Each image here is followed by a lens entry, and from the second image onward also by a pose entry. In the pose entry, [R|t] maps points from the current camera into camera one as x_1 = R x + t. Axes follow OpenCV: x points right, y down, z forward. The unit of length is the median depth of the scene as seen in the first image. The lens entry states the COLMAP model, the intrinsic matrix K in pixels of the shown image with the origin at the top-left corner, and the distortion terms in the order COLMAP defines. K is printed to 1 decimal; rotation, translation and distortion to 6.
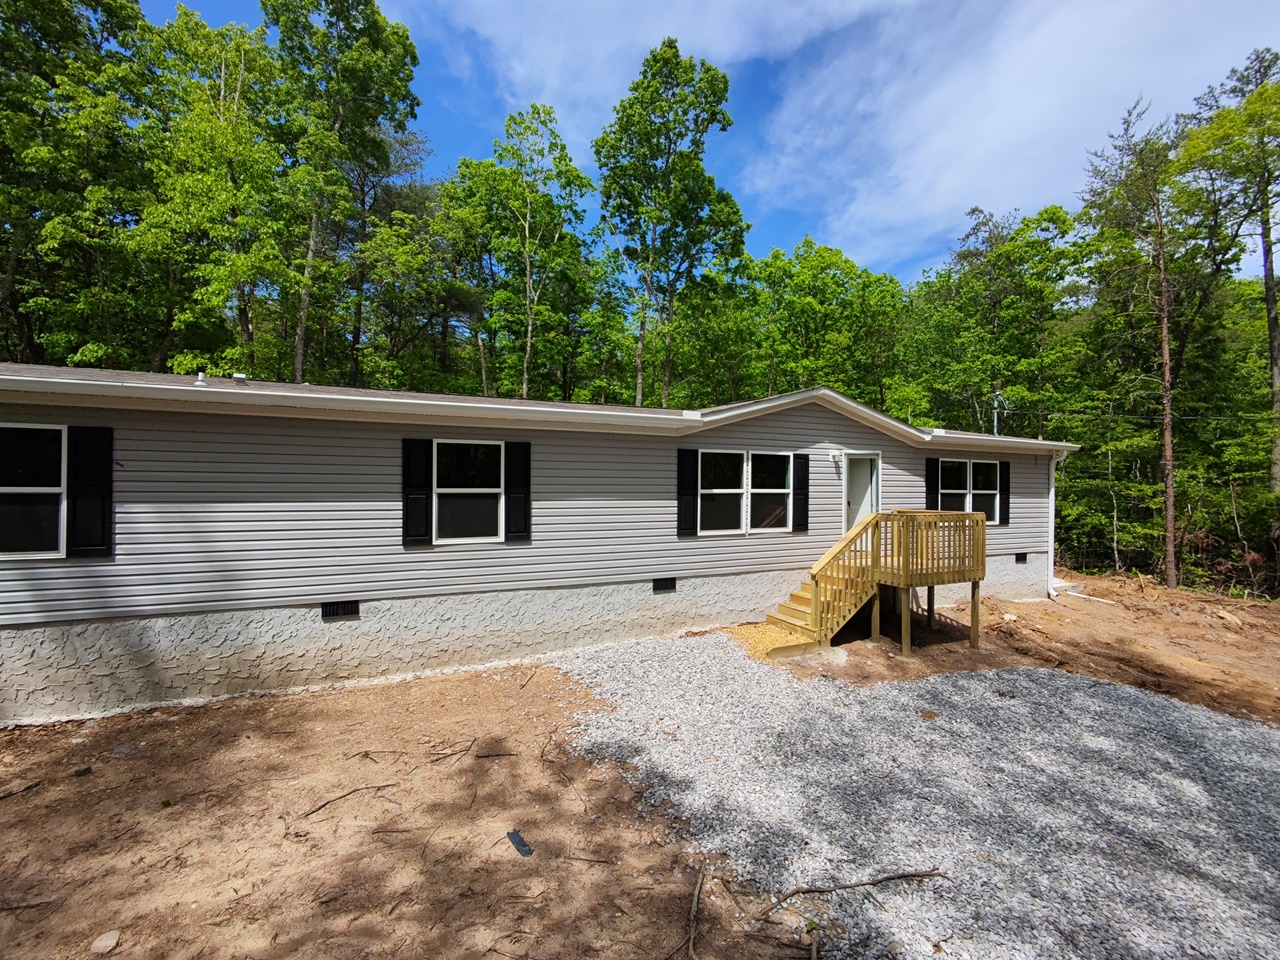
lens RADIAL K [[591.0, 0, 651.1], [0, 591.0, 483.3], [0, 0, 1]] dist [0.001985, -0.004743]
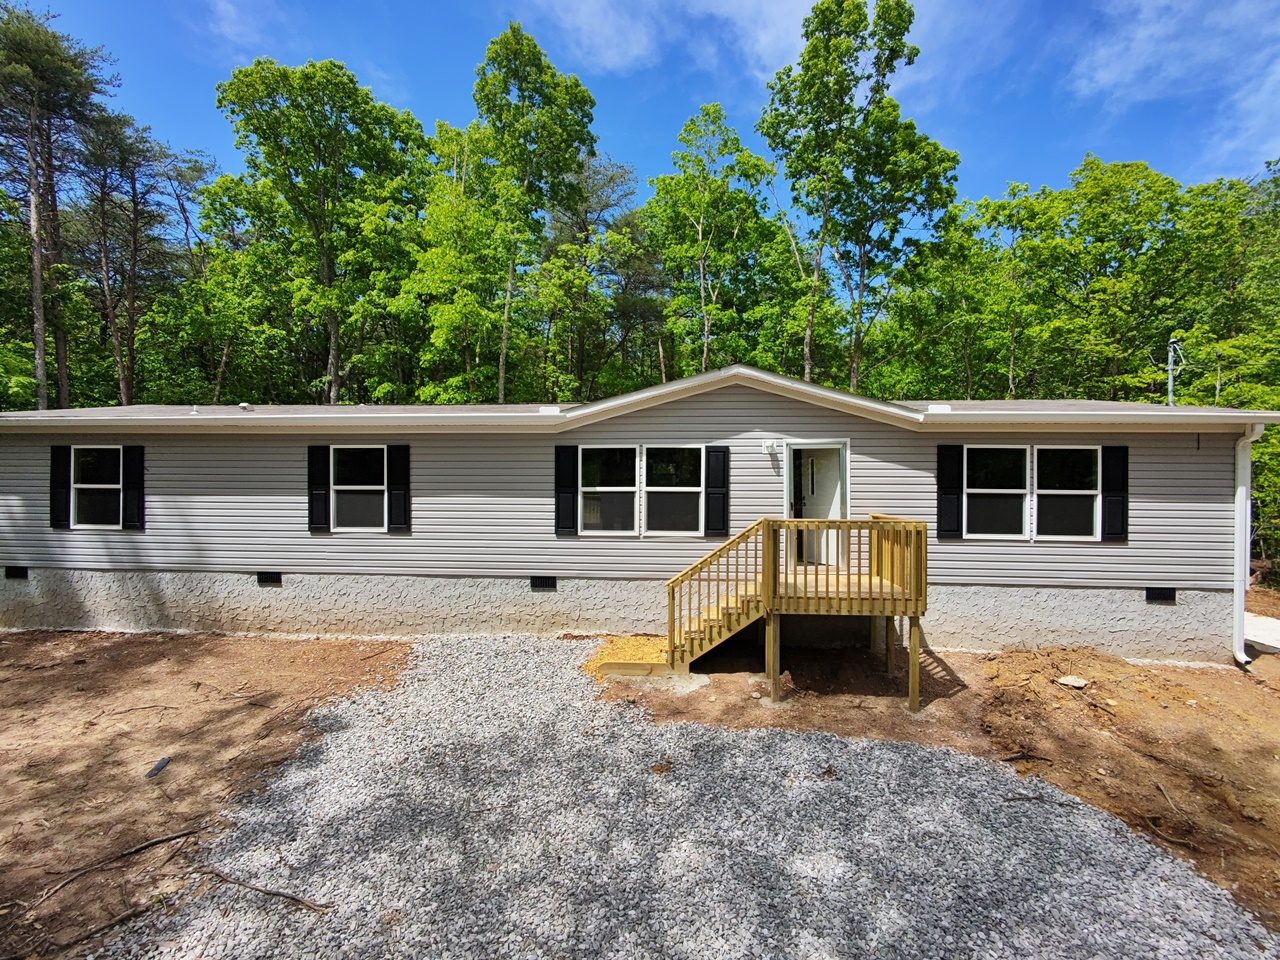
lens RADIAL K [[591.0, 0, 655.6], [0, 591.0, 483.6], [0, 0, 1]] dist [0.001985, -0.004743]
pose [[0.859202, -0.001306, -0.511635, 0.779963], [0.002984, 0.999993, 0.002459, 0.002863], [0.511628, -0.003639, 0.859199, 0.274968]]
